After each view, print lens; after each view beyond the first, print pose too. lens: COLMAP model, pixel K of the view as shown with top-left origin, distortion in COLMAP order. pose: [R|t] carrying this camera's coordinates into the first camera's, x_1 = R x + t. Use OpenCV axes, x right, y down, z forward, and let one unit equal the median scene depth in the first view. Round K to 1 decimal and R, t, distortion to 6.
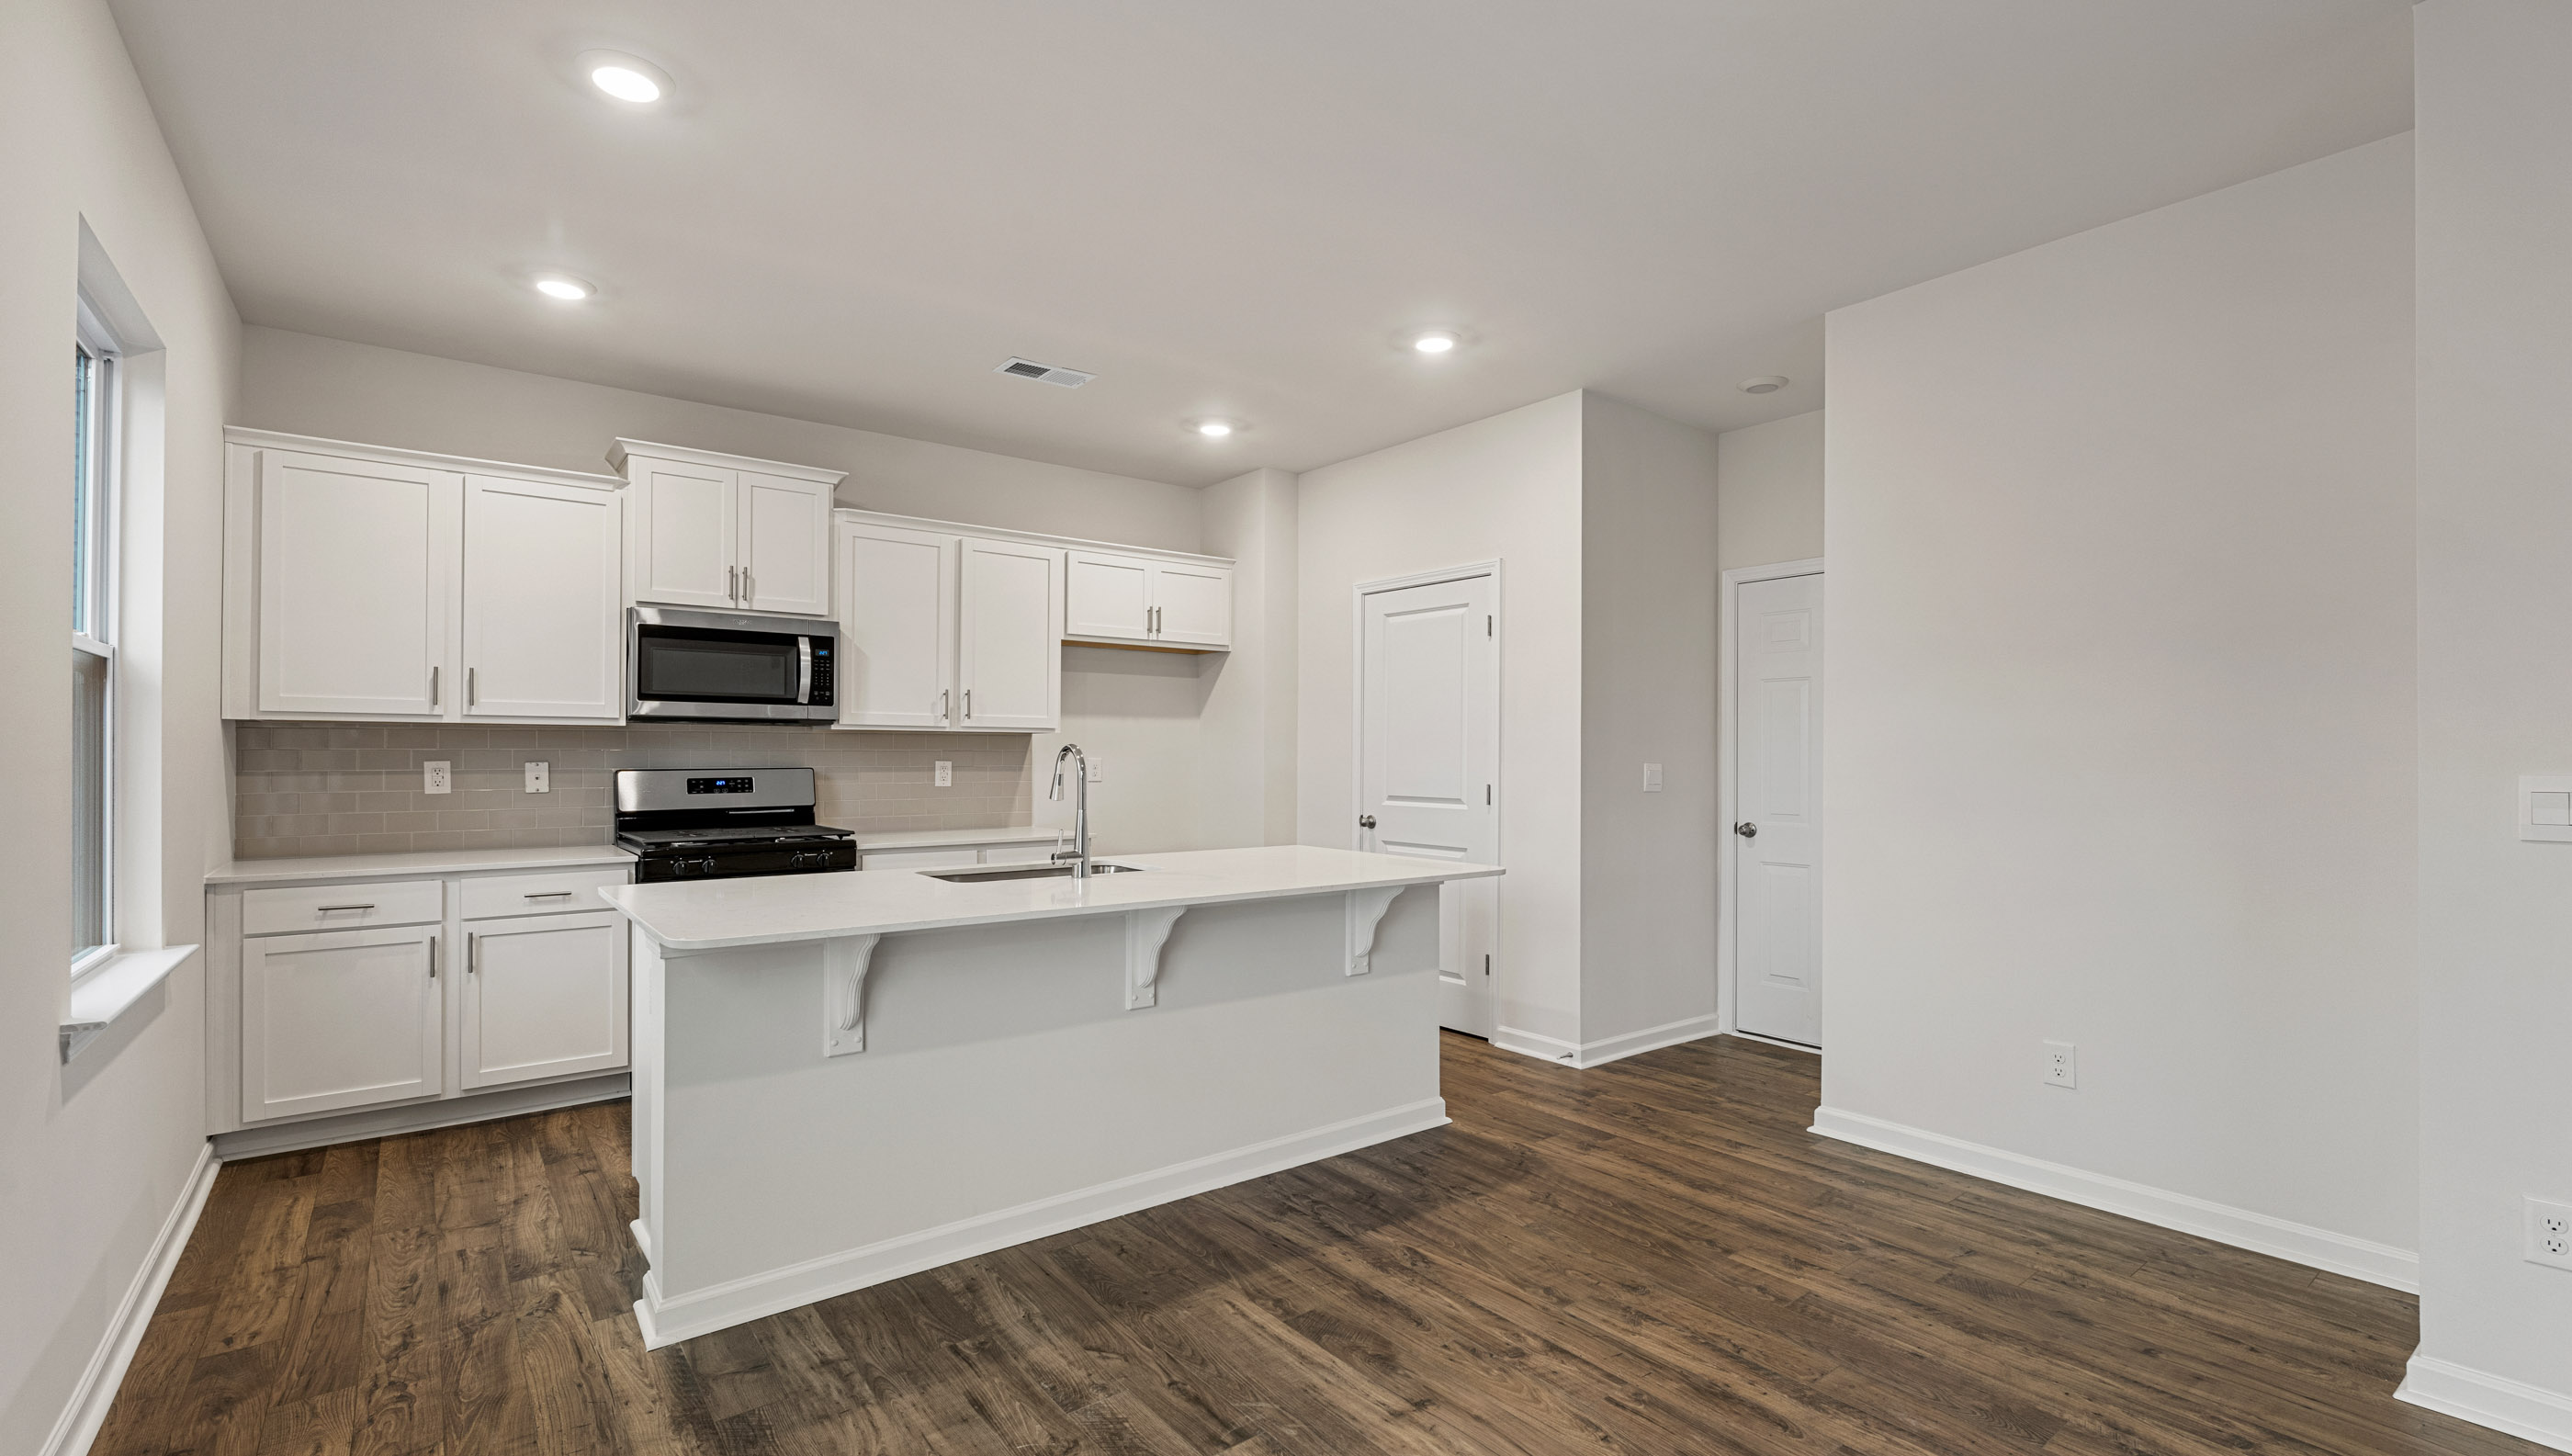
lens RADIAL K [[1105.7, 0, 1287.7], [0, 1105.7, 738.8], [0, 0, 1]] dist [-0.003212, -0.000389]
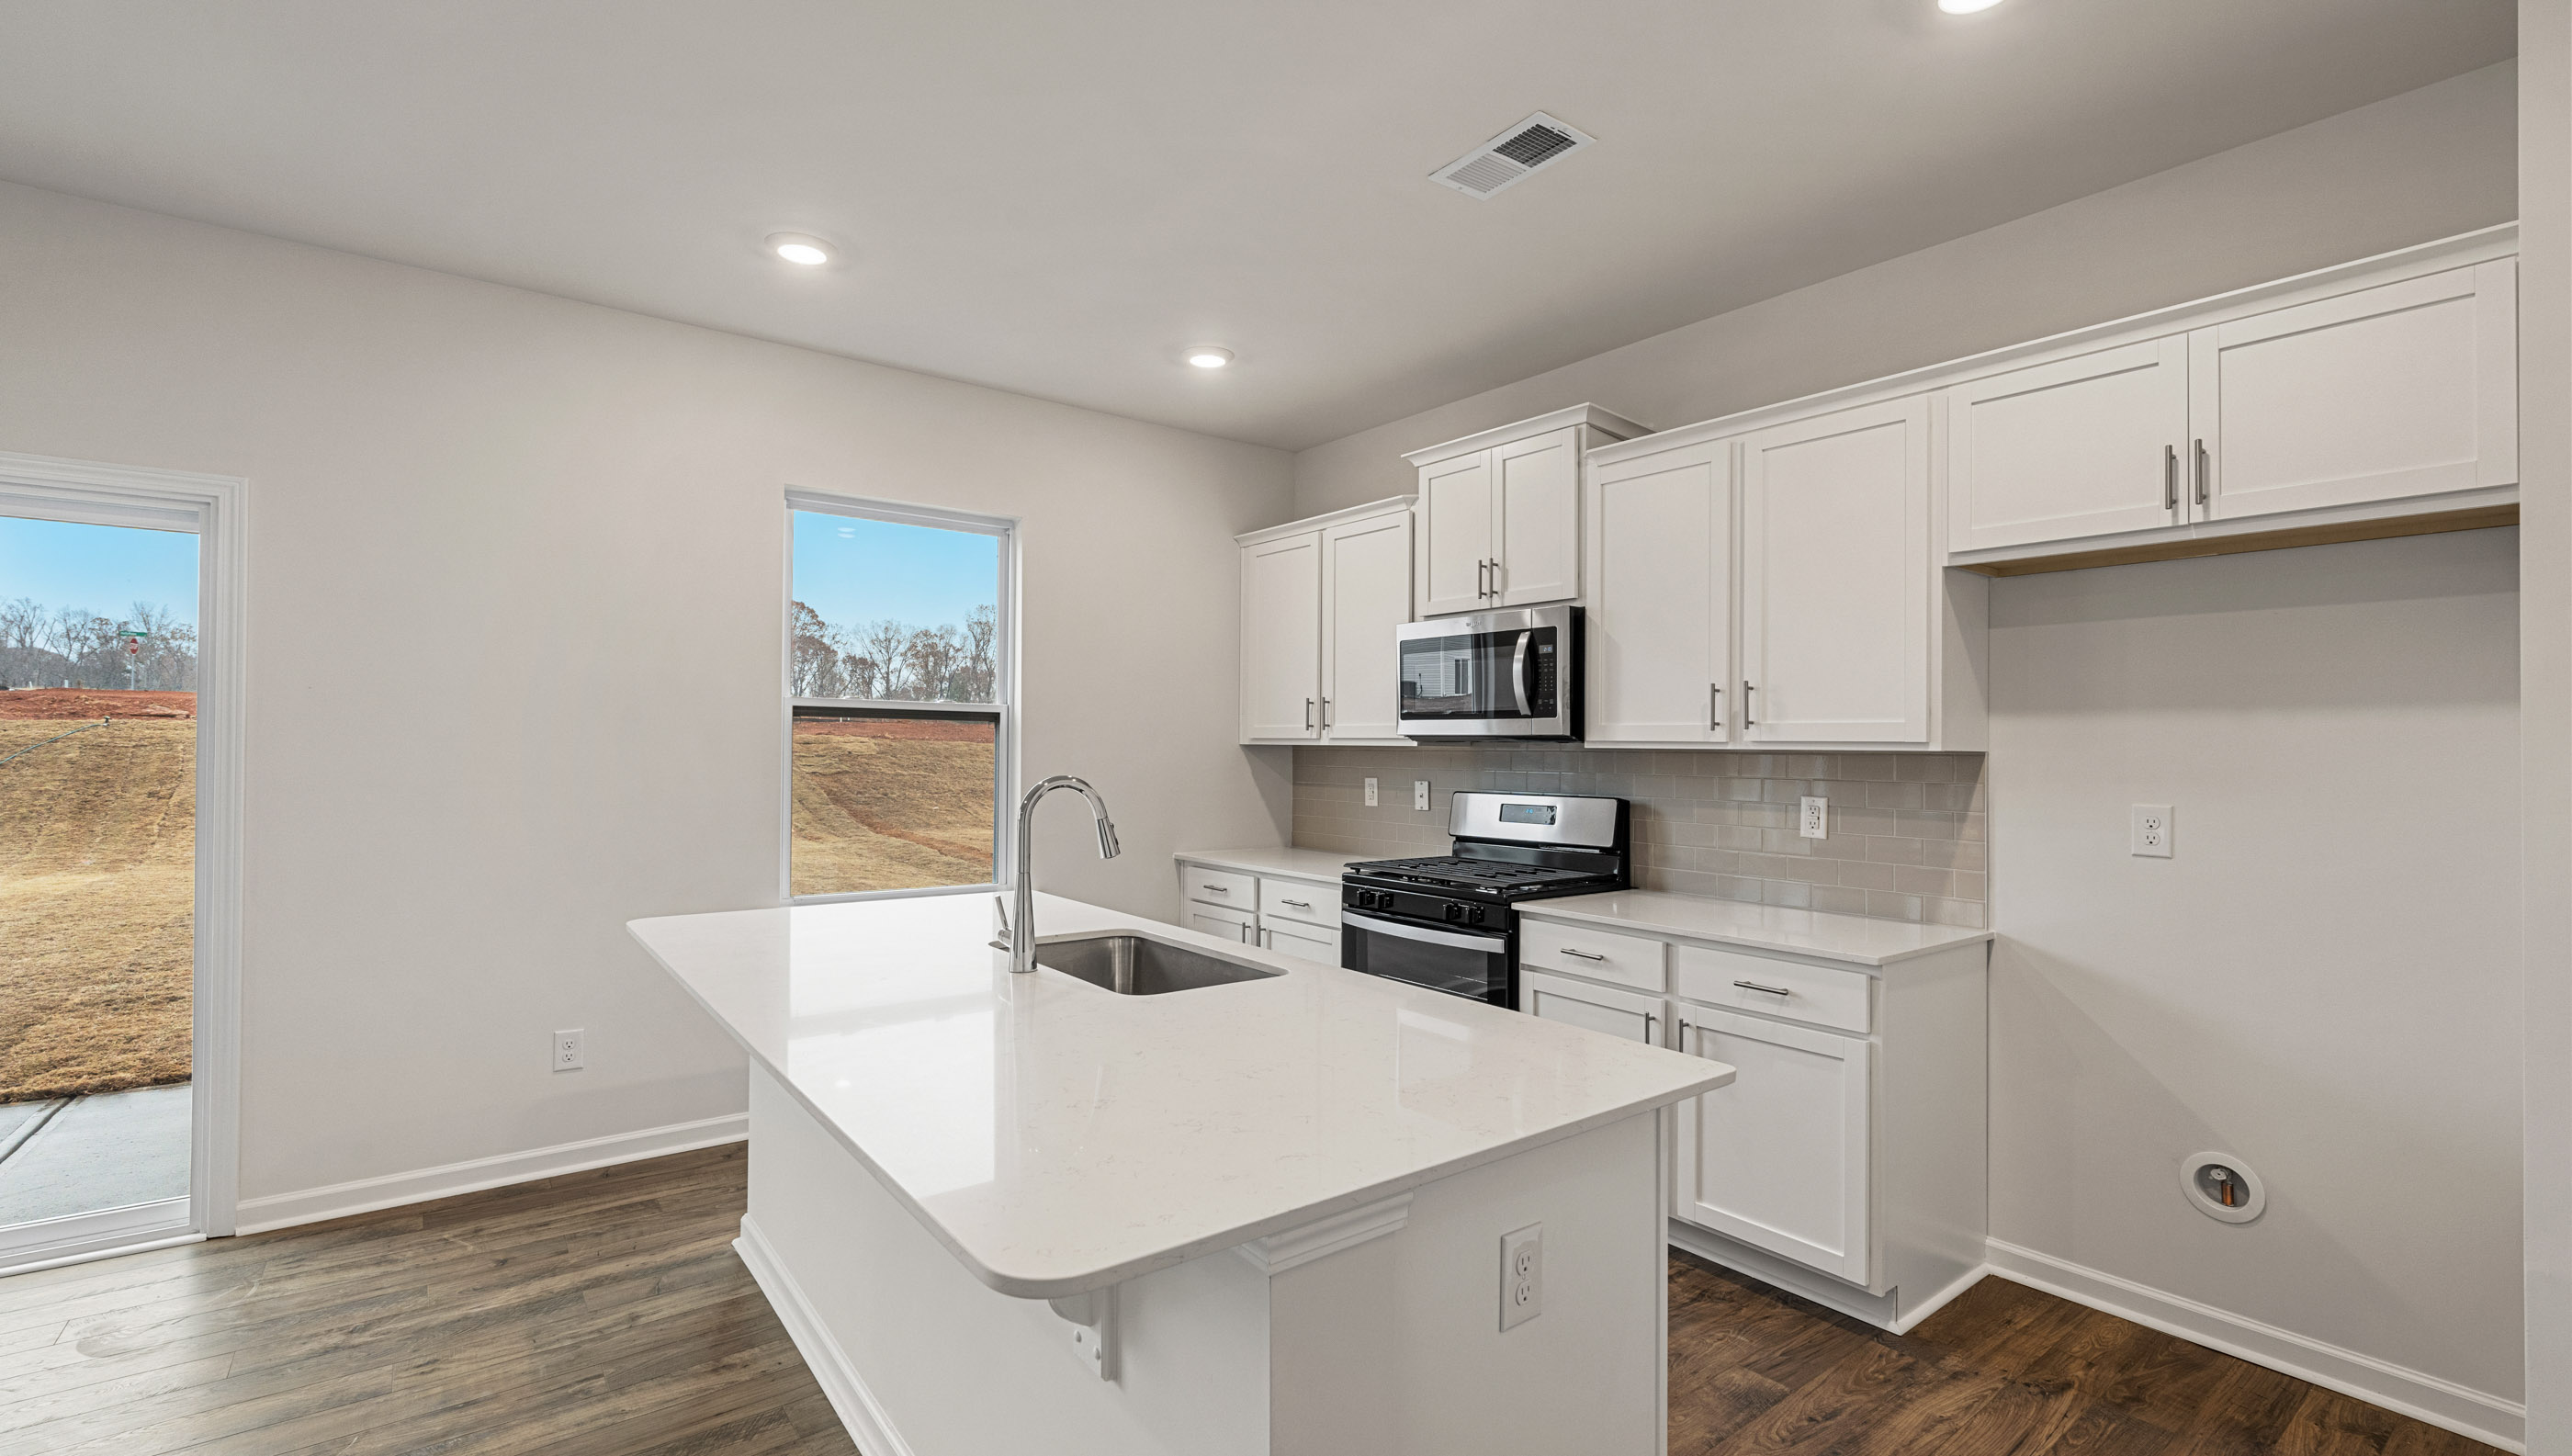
lens RADIAL K [[1137.4, 0, 1318.6], [0, 1137.4, 738.1], [0, 0, 1]] dist [-0.003875, -0.000392]
pose [[-0.001604, -0.010039, -0.999948, 0.416328], [0.004796, 0.999938, -0.010047, -0.009675], [0.999987, -0.004812, -0.001556, 0.940691]]
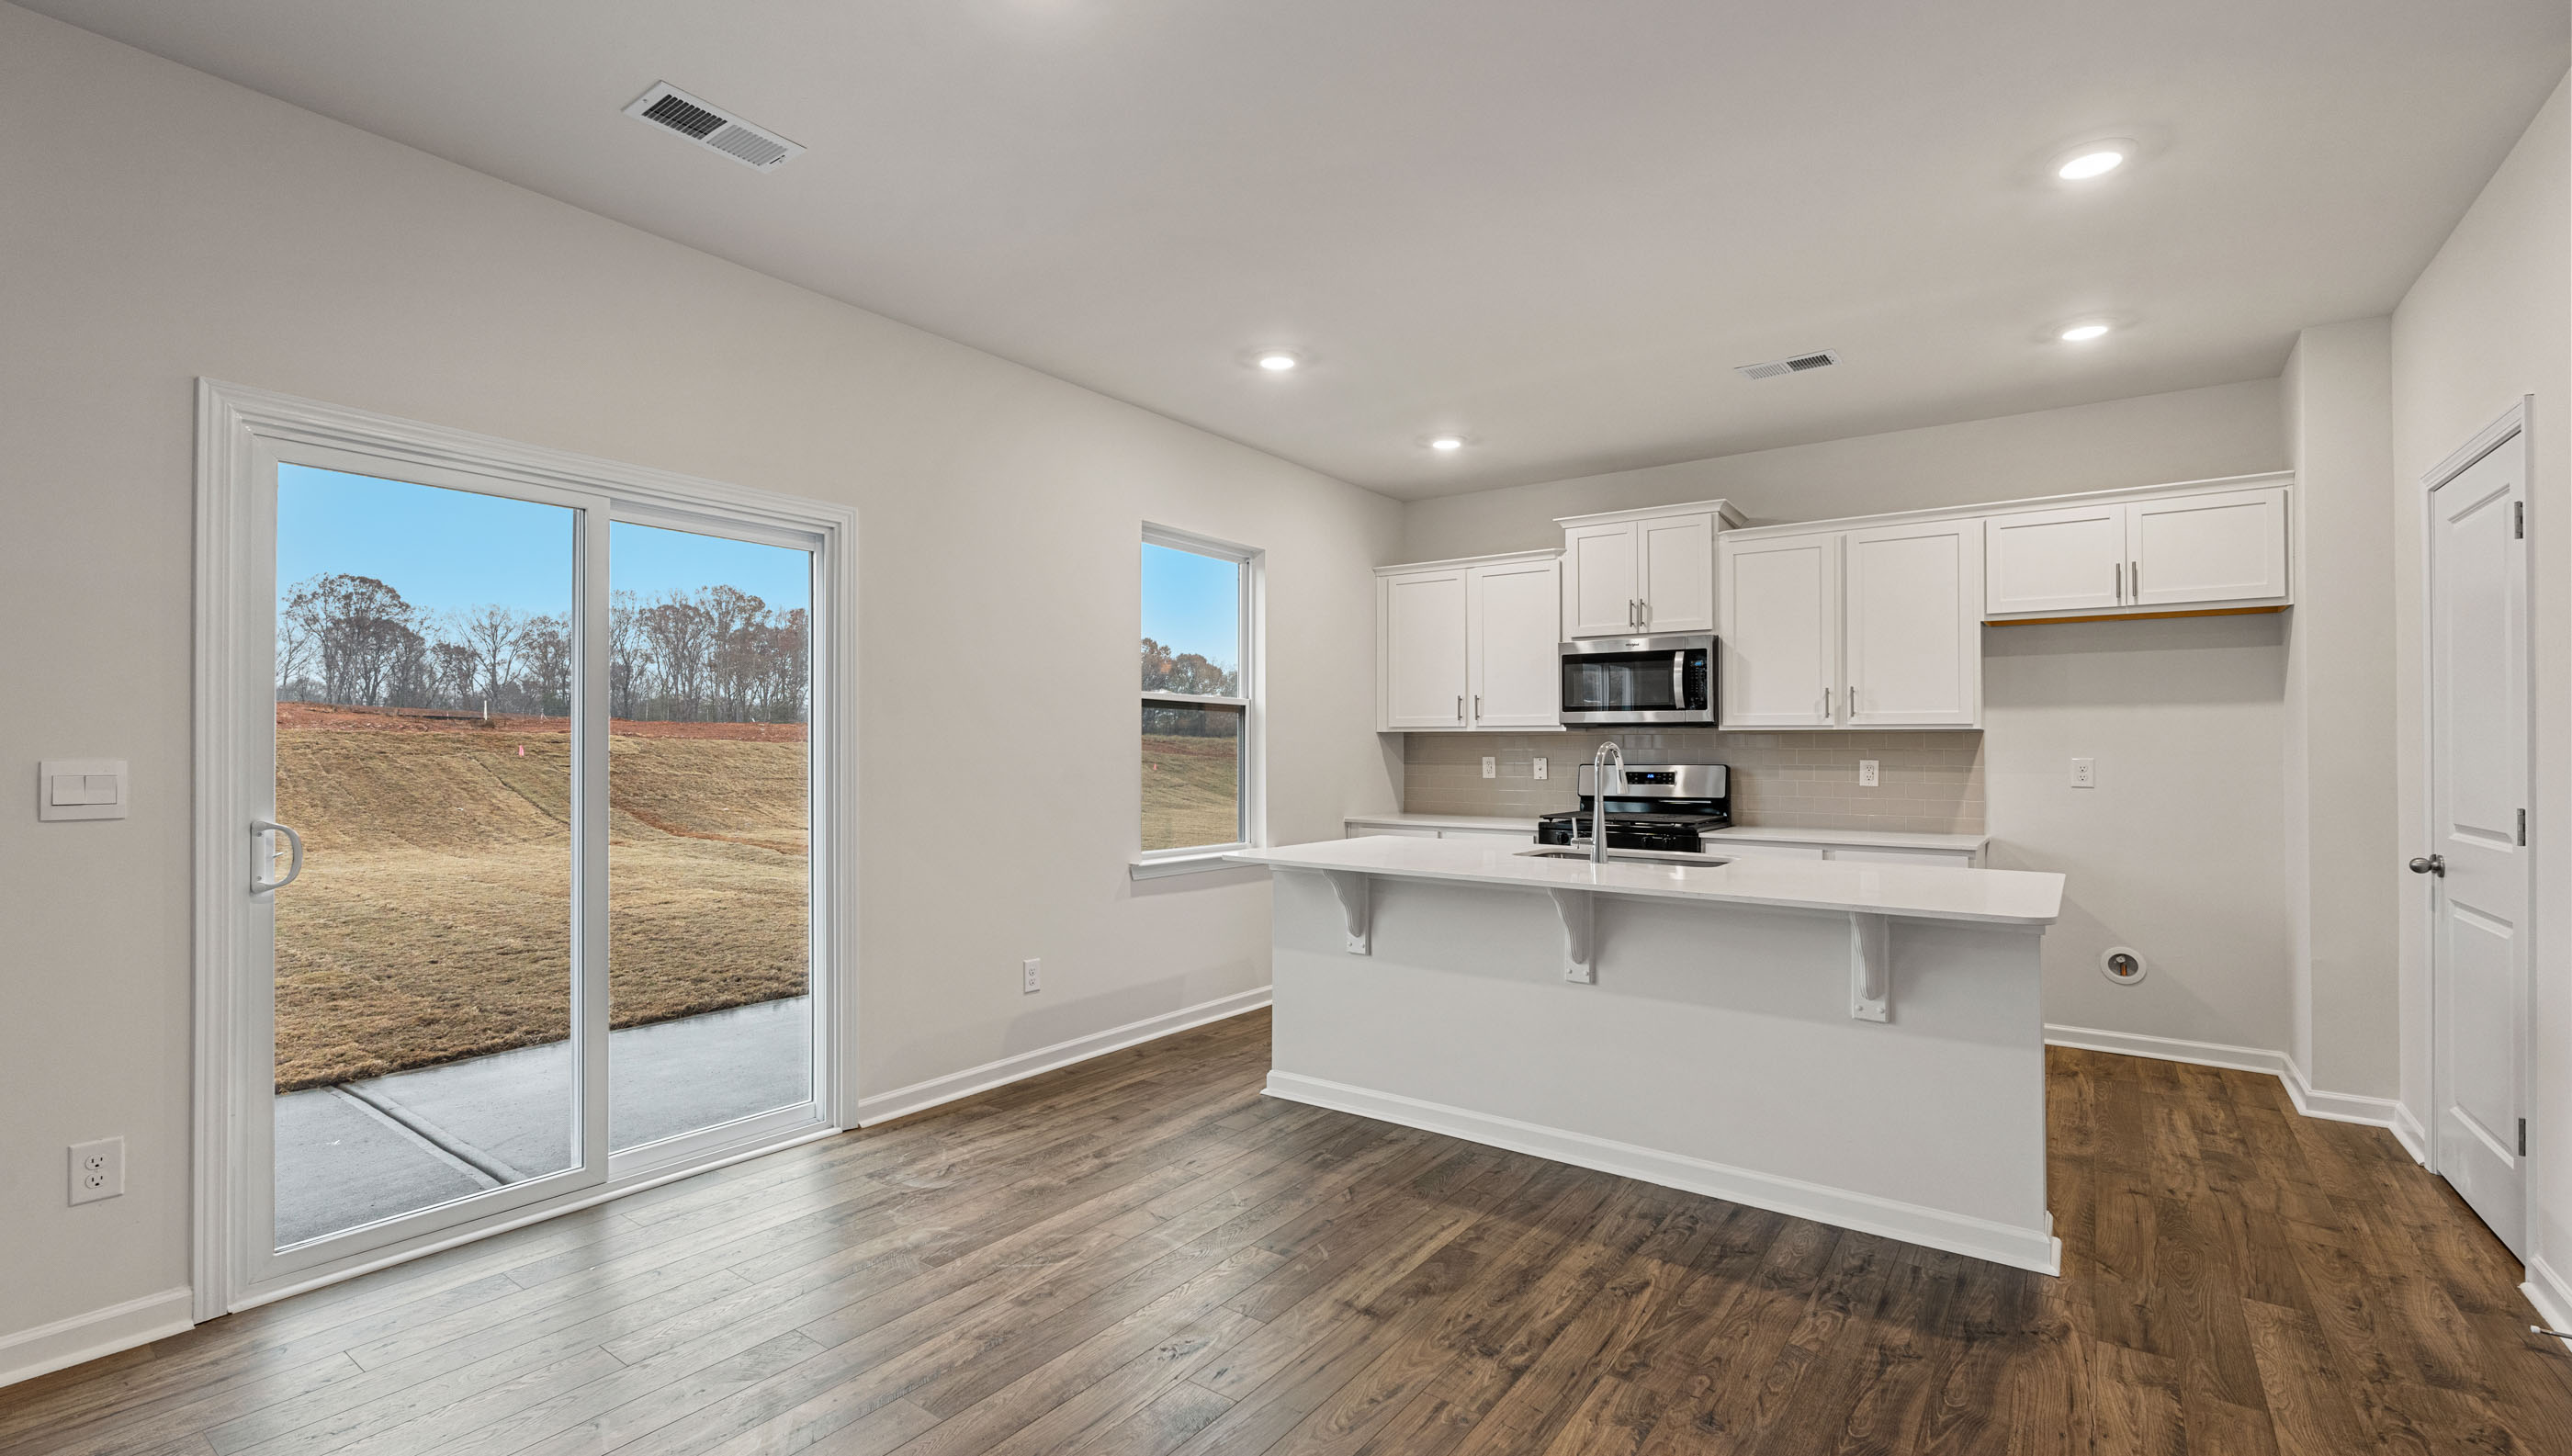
lens RADIAL K [[1137.4, 0, 1318.6], [0, 1137.4, 738.1], [0, 0, 1]] dist [-0.003875, -0.000392]
pose [[0.291647, -0.010899, -0.956464, 0.653924], [0.011013, 0.999907, -0.008036, 0.004564], [0.956463, -0.008190, 0.291740, 0.316766]]
